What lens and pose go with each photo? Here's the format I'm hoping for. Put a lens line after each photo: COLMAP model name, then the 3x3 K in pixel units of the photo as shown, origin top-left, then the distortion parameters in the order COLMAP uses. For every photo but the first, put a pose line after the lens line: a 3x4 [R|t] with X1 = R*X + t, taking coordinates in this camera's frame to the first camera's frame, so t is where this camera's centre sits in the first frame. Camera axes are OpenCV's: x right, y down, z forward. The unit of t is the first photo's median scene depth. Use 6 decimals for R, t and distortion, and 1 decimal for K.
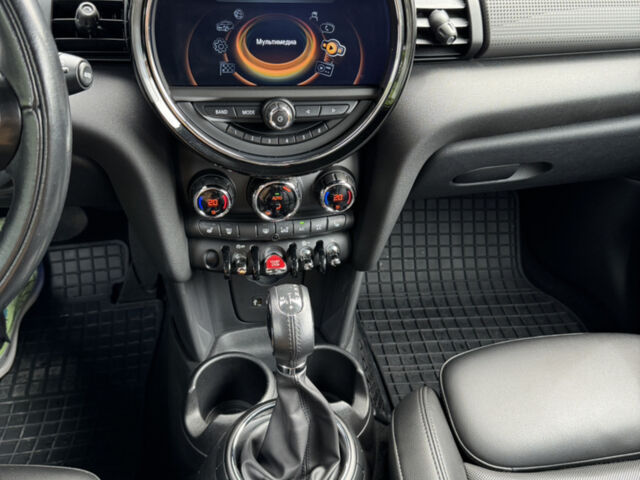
lens RADIAL K [[641.6, 0, 320.0], [0, 641.6, 240.0], [0, 0, 1]] dist [0.104969, -0.005279]
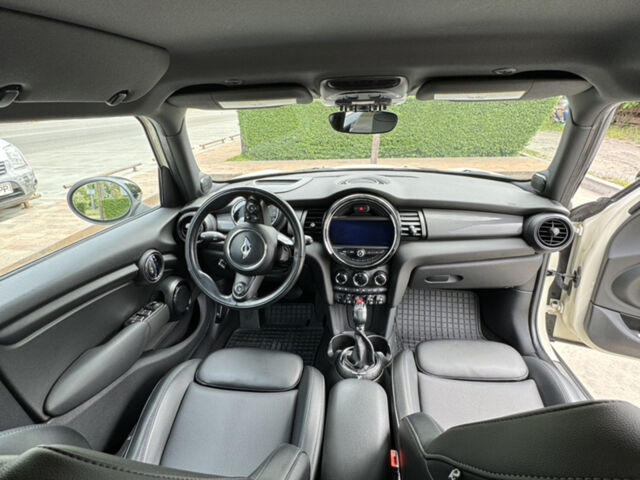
lens RADIAL K [[641.6, 0, 320.0], [0, 641.6, 240.0], [0, 0, 1]] dist [0.104969, -0.005279]
pose [[0.958730, 0.026633, -0.283068, 0.628591], [-0.101896, 0.961654, -0.254636, 0.573642], [0.265431, 0.272970, 0.924680, -2.036899]]
